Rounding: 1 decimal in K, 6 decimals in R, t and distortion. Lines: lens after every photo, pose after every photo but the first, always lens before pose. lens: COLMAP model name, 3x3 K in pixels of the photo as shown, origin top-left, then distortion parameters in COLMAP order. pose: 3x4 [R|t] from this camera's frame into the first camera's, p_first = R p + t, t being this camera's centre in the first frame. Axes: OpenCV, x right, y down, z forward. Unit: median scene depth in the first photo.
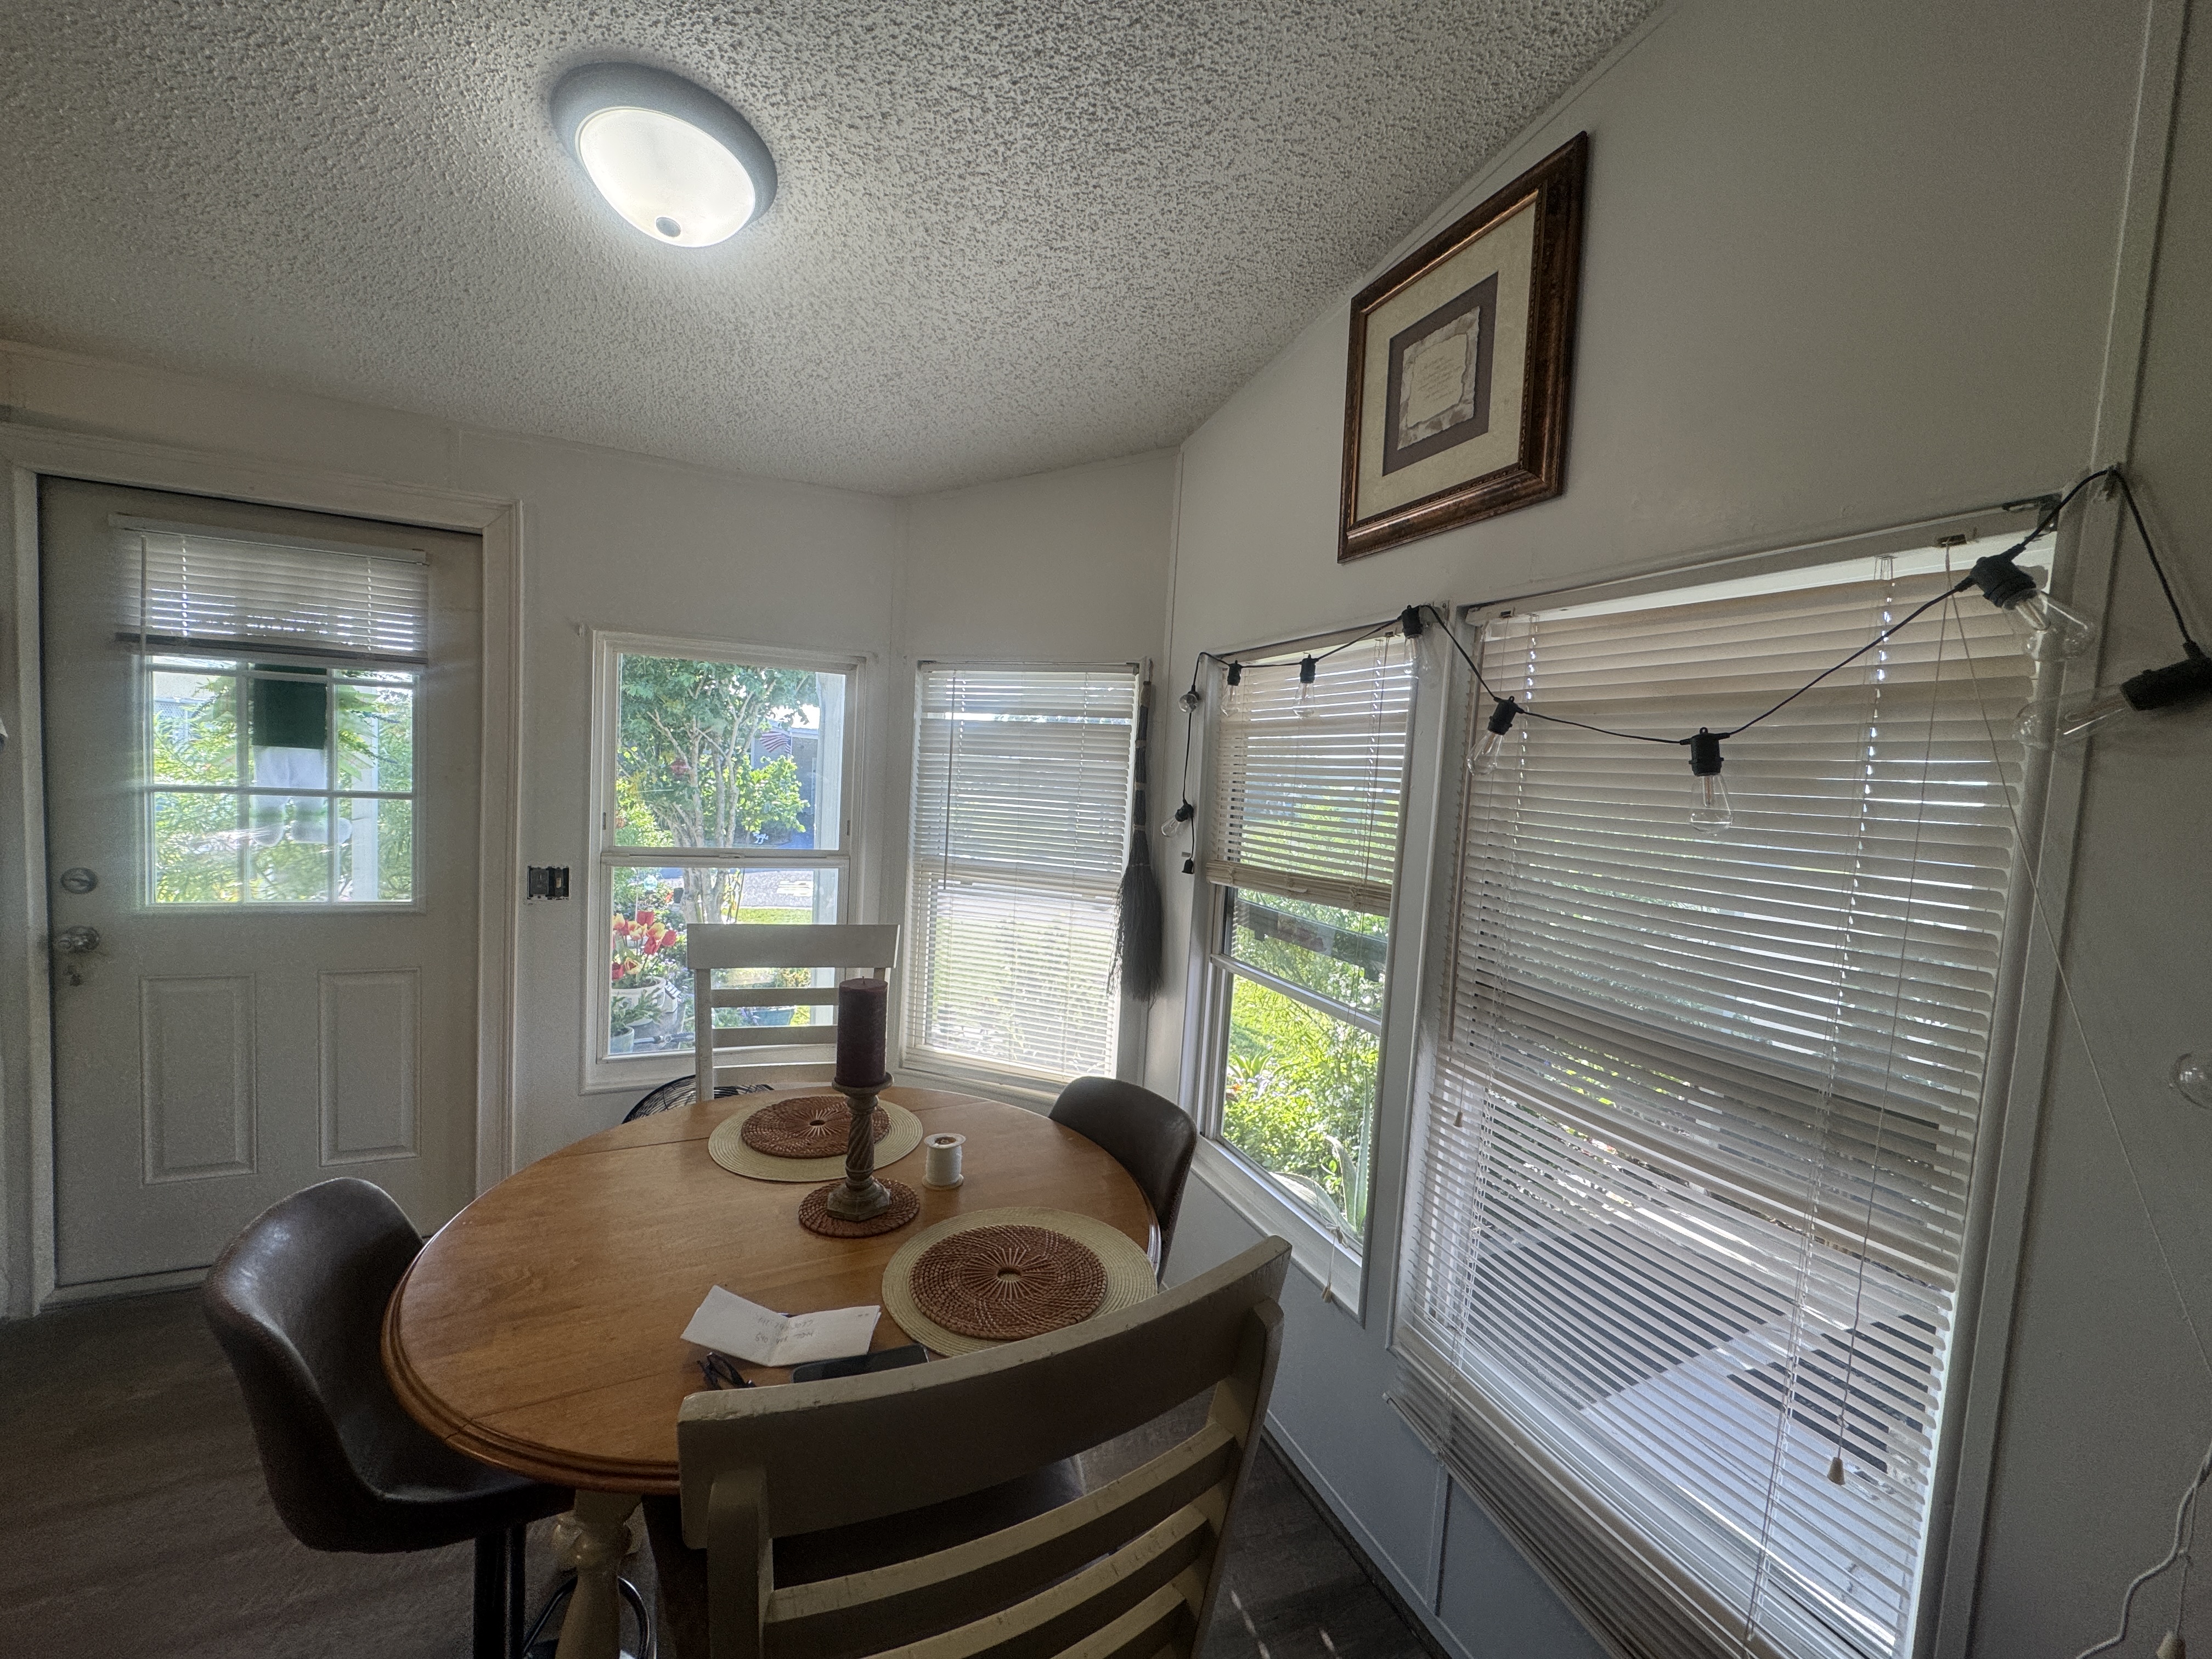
lens RADIAL K [[880.6, 0, 1096.3], [0, 880.6, 829.8], [0, 0, 1]] dist [-0.004152, 0.000831]
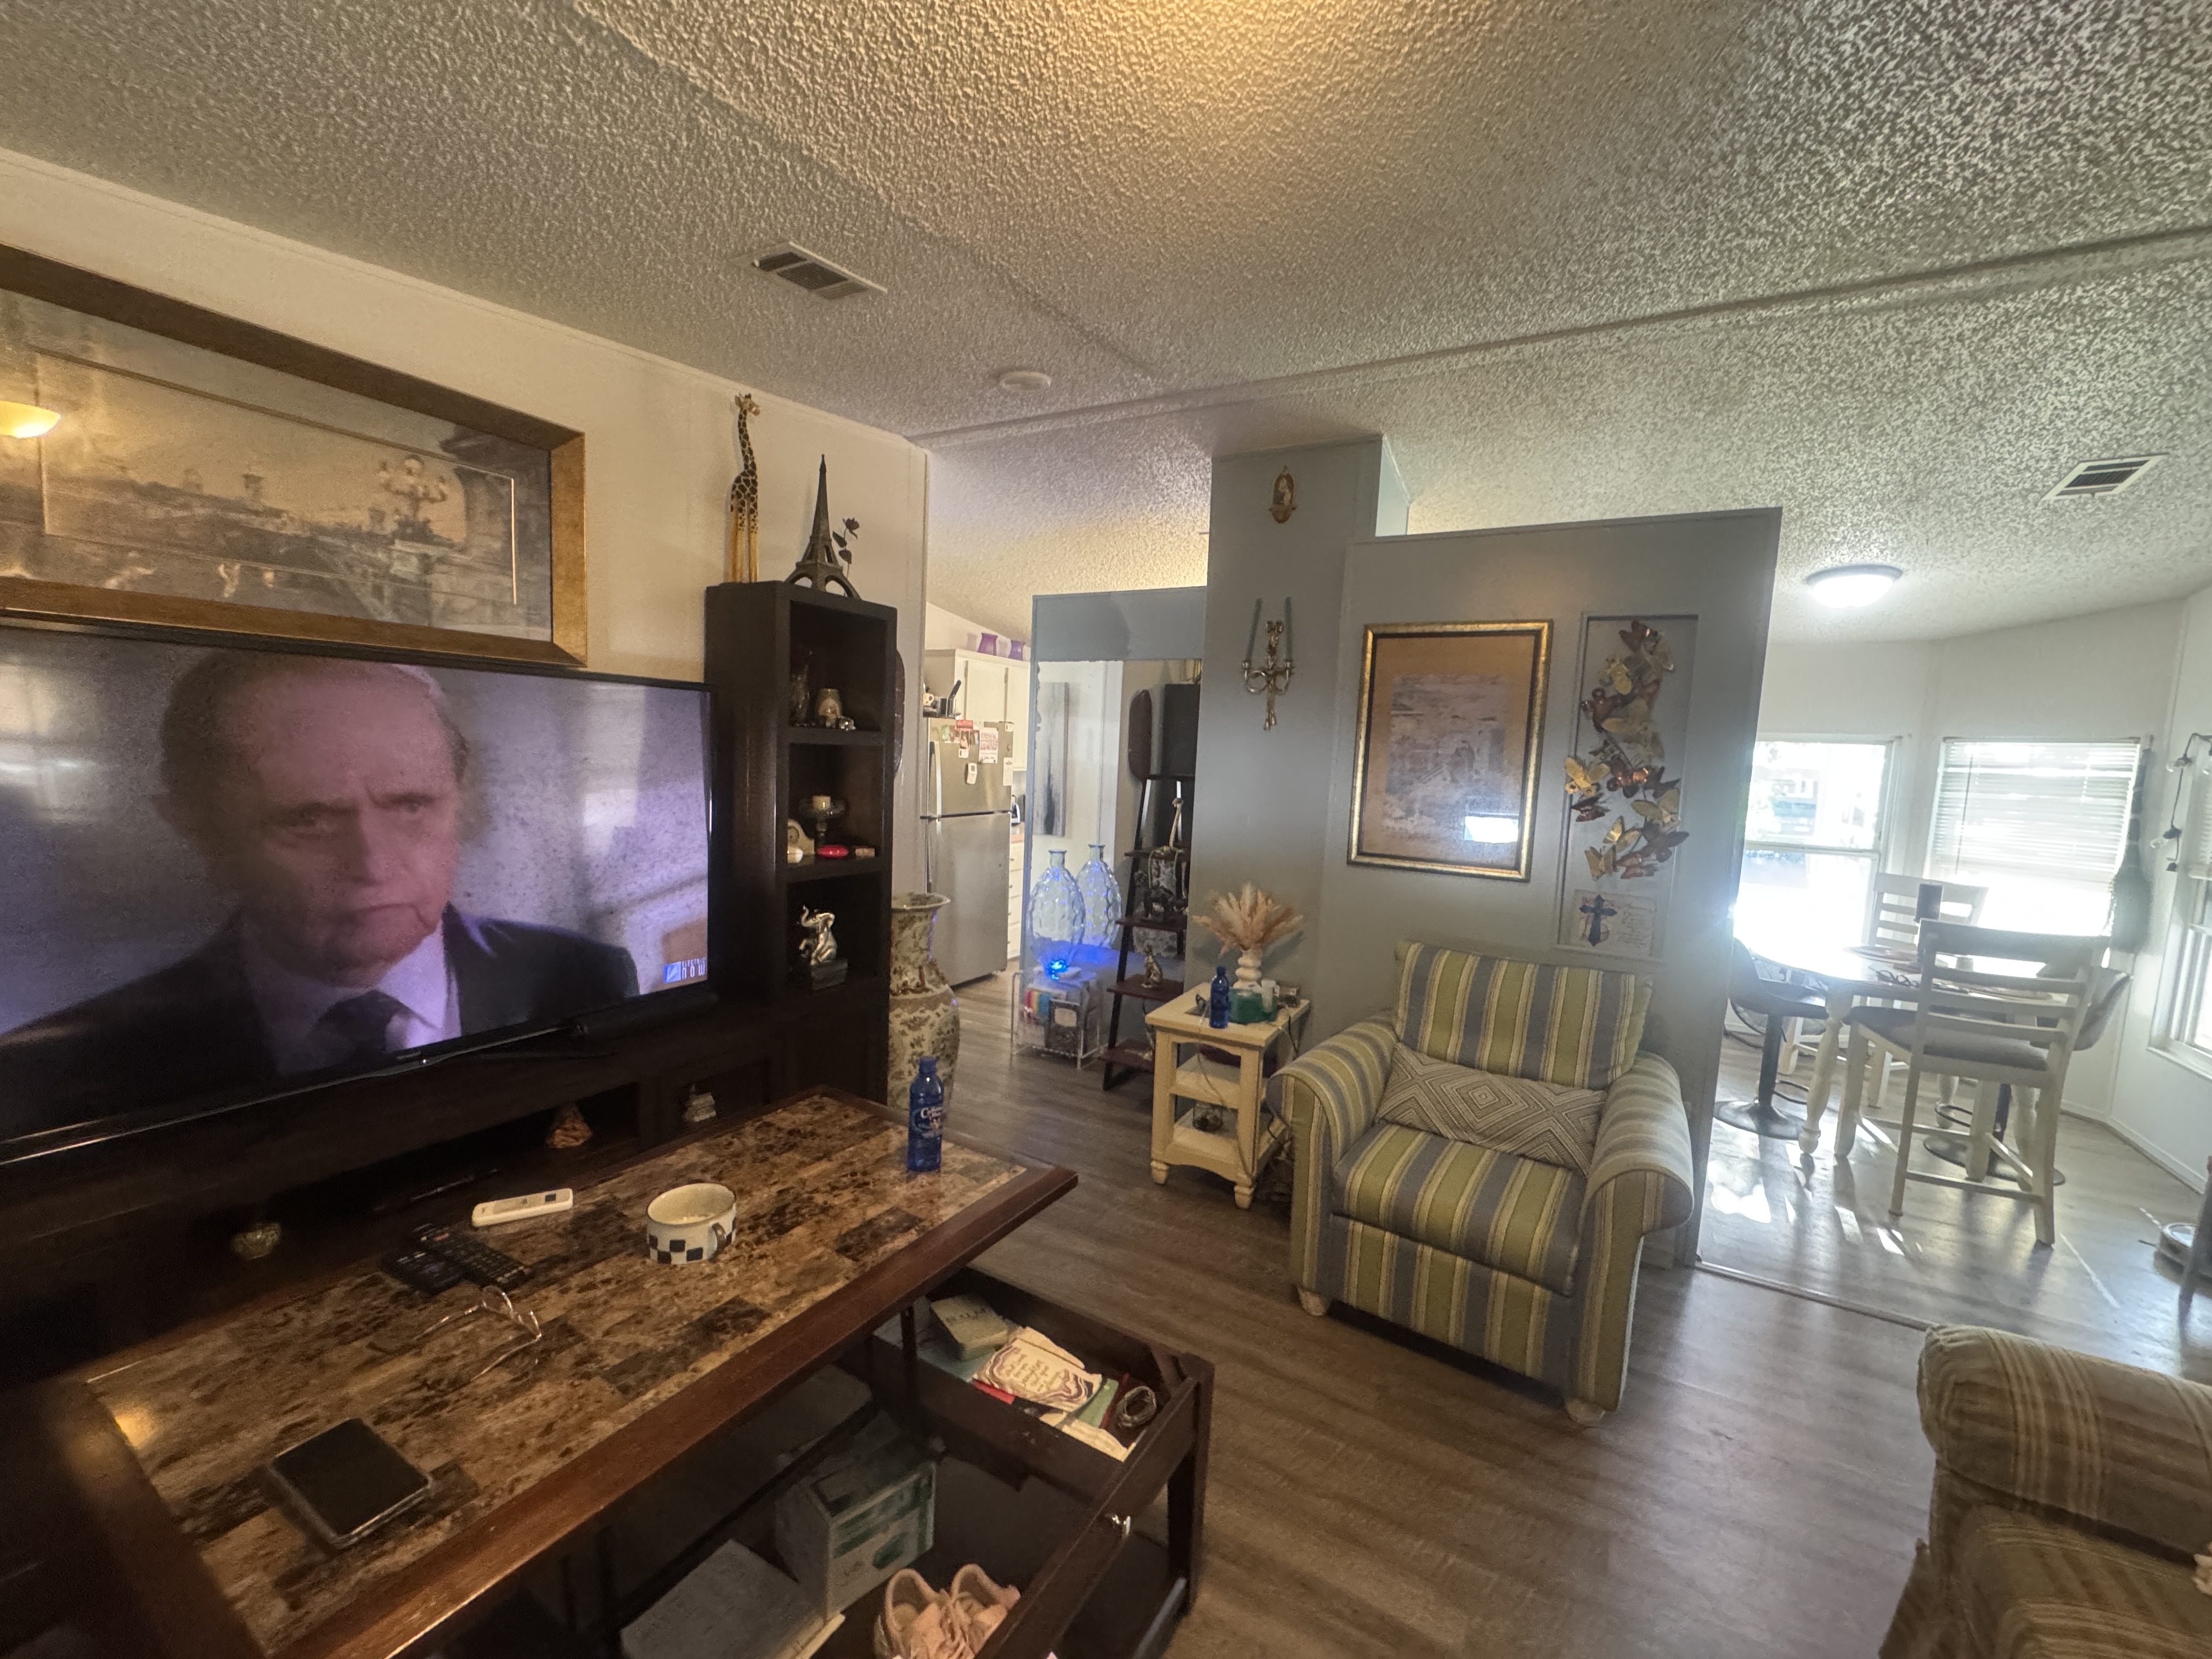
lens RADIAL K [[880.6, 0, 1100.3], [0, 880.6, 831.6], [0, 0, 1]] dist [-0.004152, 0.000831]
pose [[0.612920, 0.045259, -0.788847, 0.180233], [-0.063045, 0.997976, 0.008272, 0.095492], [0.787625, 0.044663, 0.614533, -1.657762]]
